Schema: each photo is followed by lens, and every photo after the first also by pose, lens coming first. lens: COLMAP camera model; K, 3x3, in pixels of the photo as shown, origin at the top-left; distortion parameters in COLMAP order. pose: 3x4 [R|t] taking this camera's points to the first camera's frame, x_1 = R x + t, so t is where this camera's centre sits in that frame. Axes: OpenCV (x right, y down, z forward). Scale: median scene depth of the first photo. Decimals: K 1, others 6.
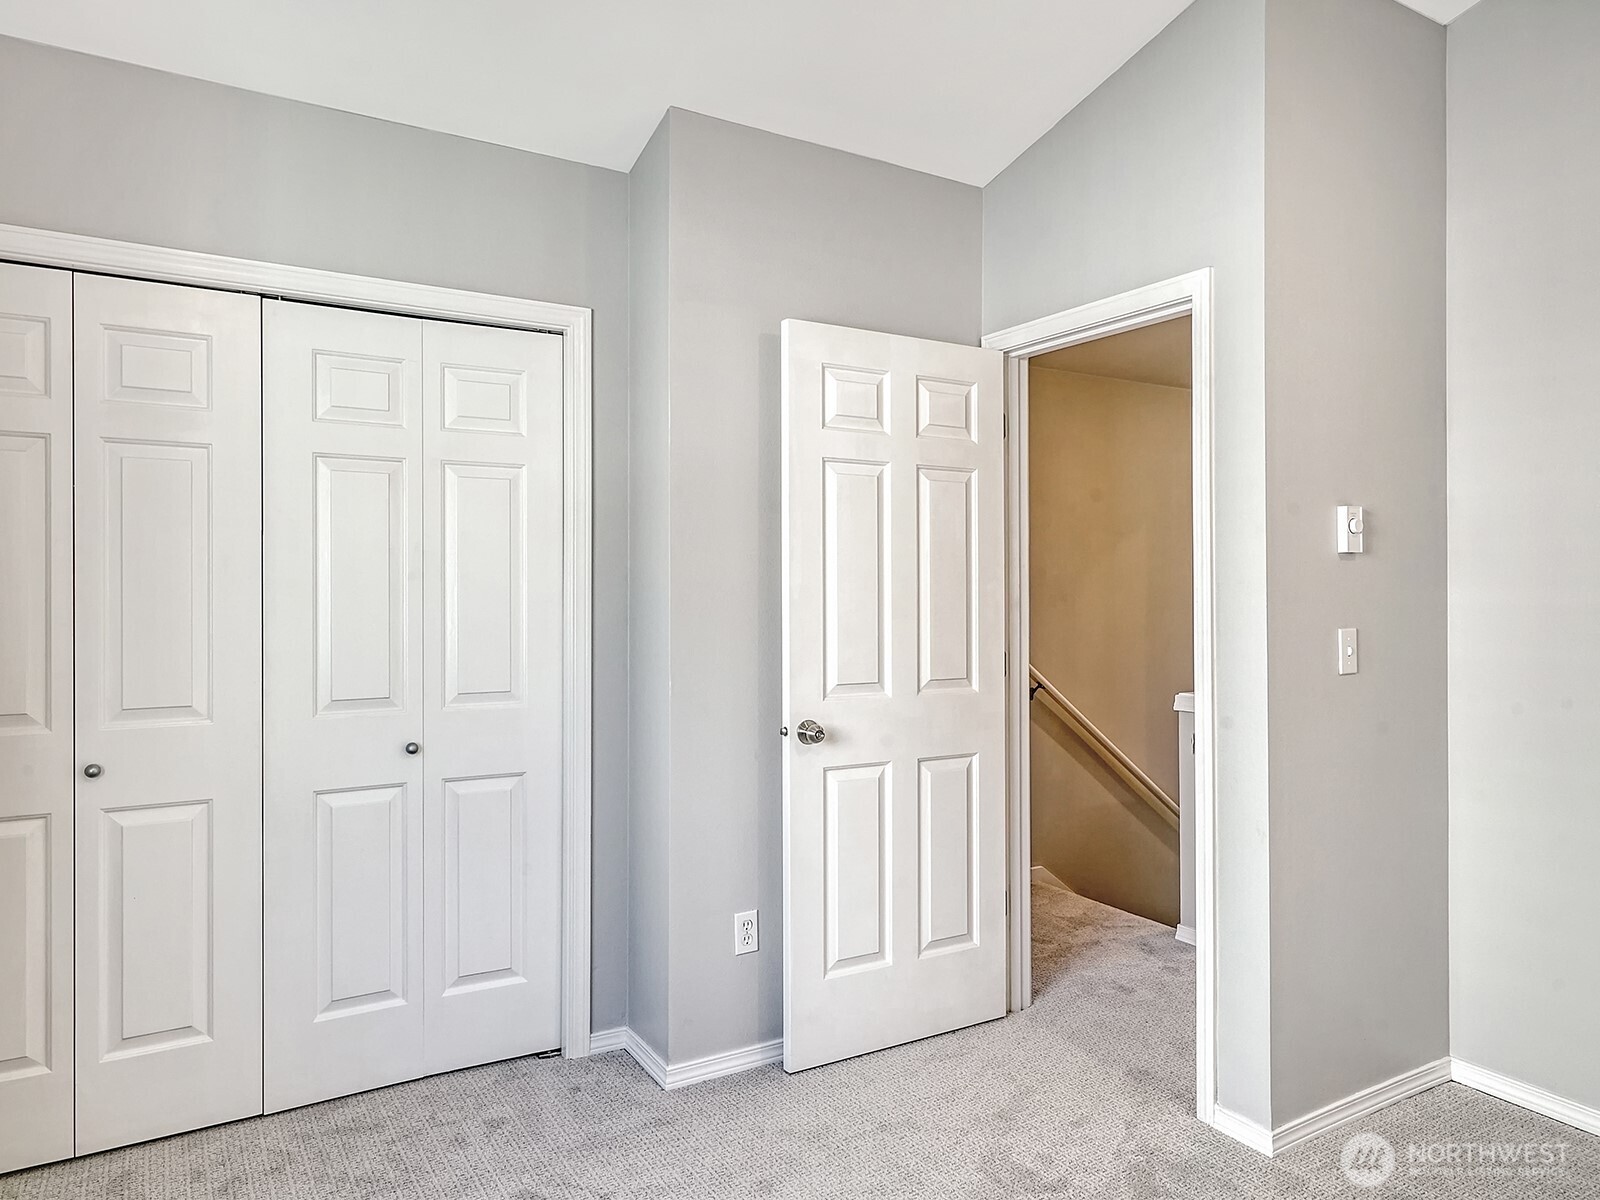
lens RADIAL K [[1045.8, 0, 800.0], [0, 1045.8, 600.0], [0, 0, 1]] dist [0.006321, 0.000786]
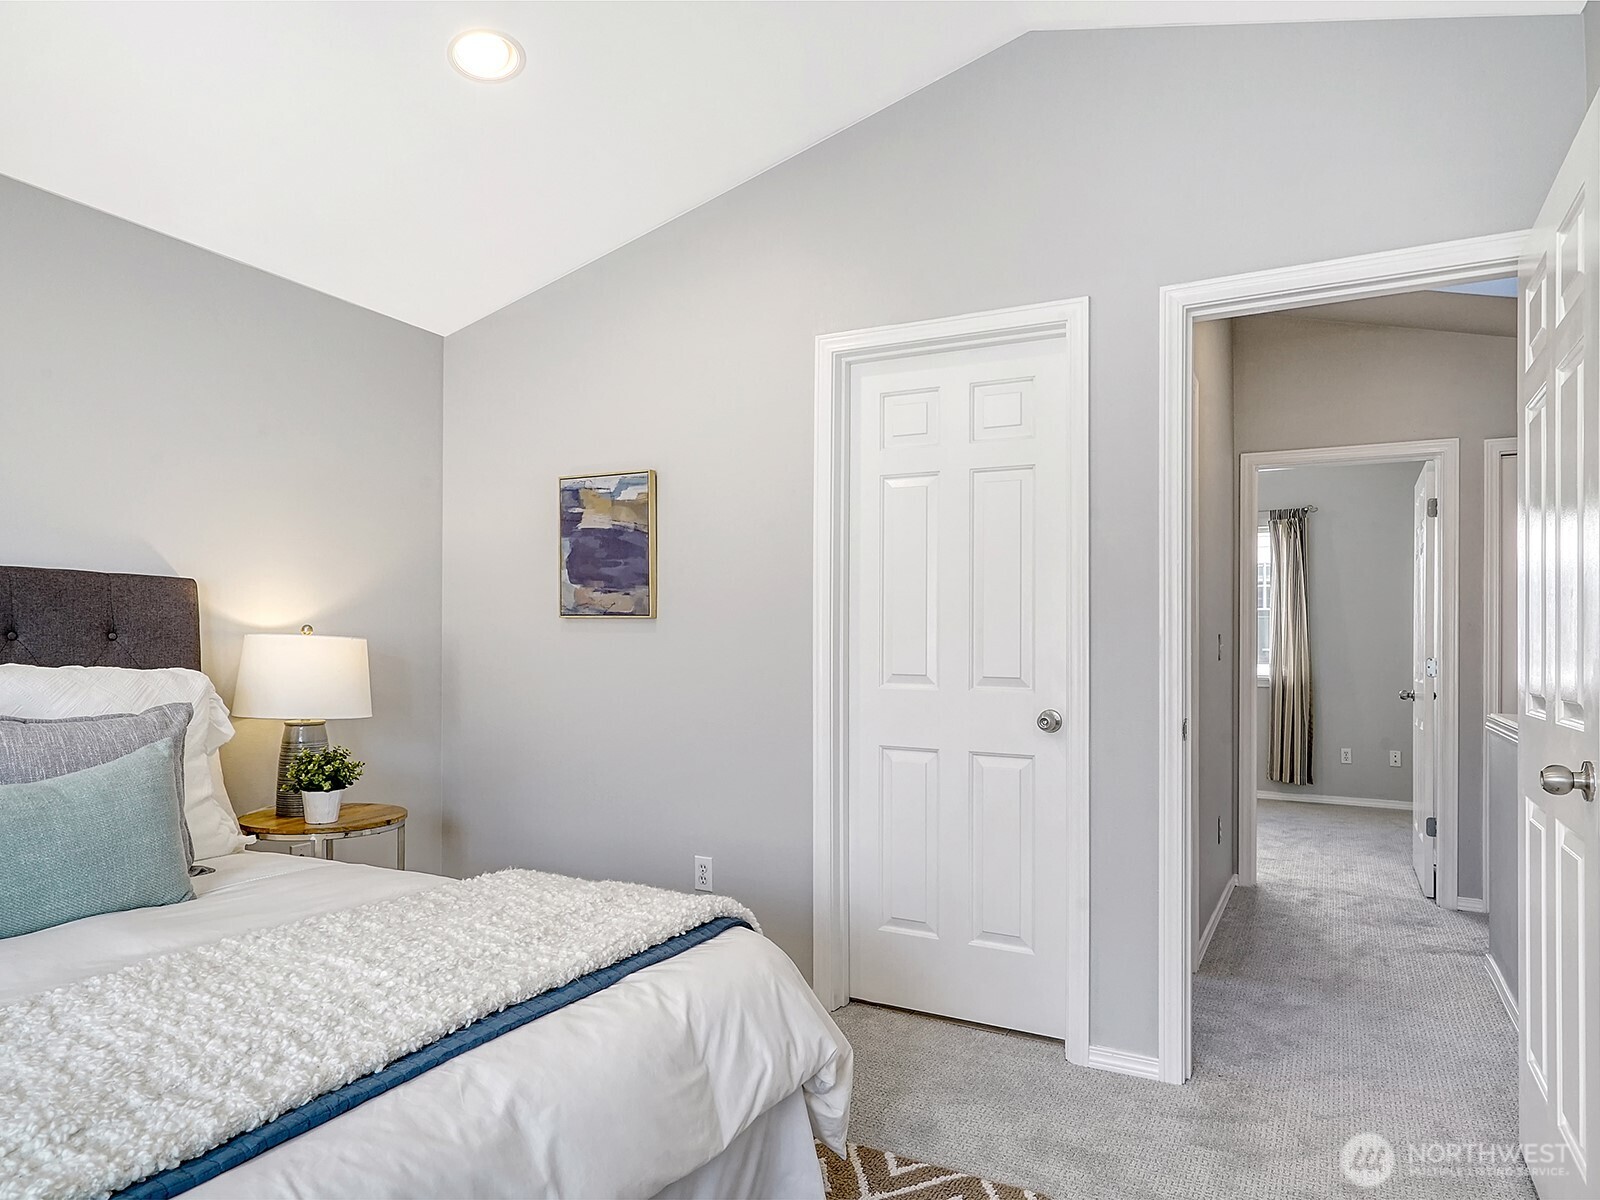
lens RADIAL K [[1001.3, 0, 800.0], [0, 1001.3, 600.0], [0, 0, 1]] dist [0.046516, 0.000603]
pose [[0.519433, 0.002308, -0.854508, 0.470908], [0.011124, 0.999893, 0.009462, -0.004731], [0.854438, -0.014421, 0.519352, 0.271600]]
